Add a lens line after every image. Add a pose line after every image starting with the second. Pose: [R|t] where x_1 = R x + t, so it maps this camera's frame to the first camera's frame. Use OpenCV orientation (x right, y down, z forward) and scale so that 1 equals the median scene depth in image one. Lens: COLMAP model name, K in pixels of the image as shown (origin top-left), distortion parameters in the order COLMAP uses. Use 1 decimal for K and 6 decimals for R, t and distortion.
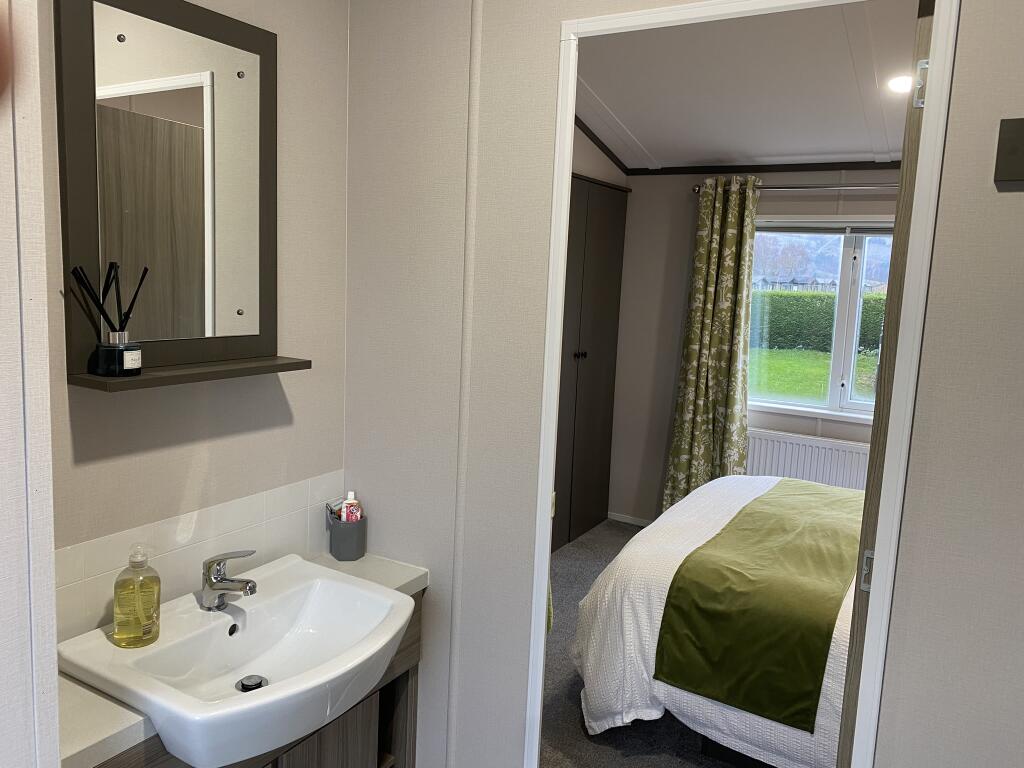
lens RADIAL K [[792.8, 0, 511.5], [0, 792.8, 365.3], [0, 0, 1]] dist [0.016580, -0.022551]
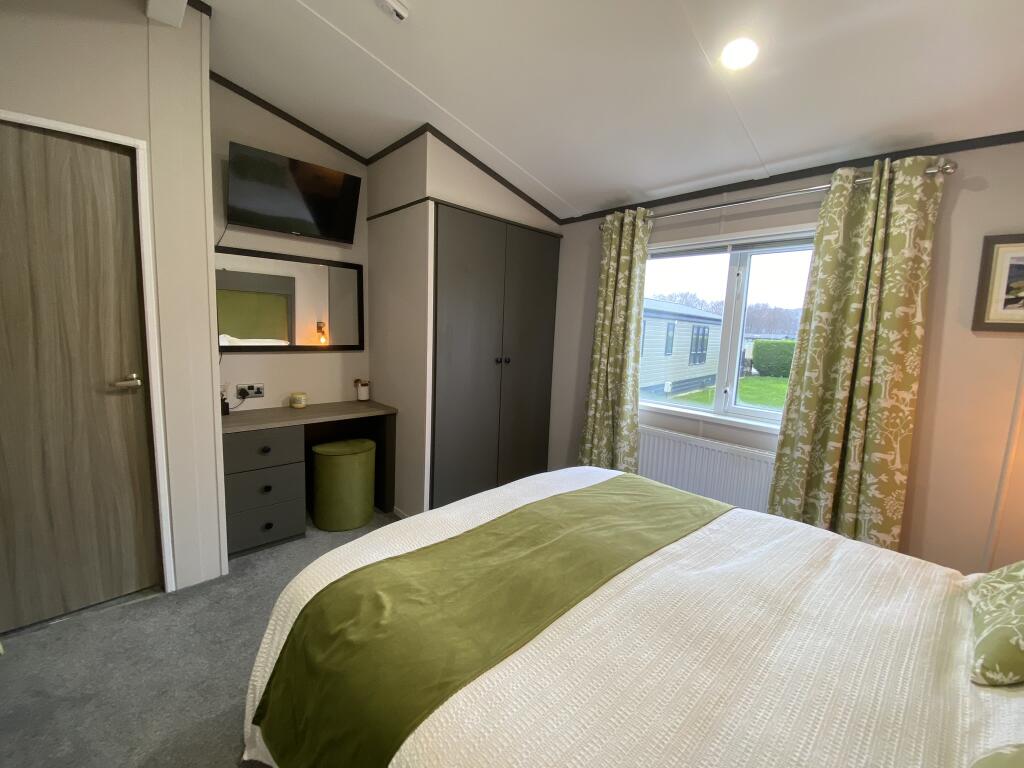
lens RADIAL K [[415.2, 0, 507.4], [0, 415.2, 384.2], [0, 0, 1]] dist [0.012471, -0.005660]
pose [[0.960596, 0.030679, -0.276249, 0.282132], [-0.029618, 0.999529, 0.008011, 0.019142], [0.276365, 0.000486, 0.961053, 0.352401]]
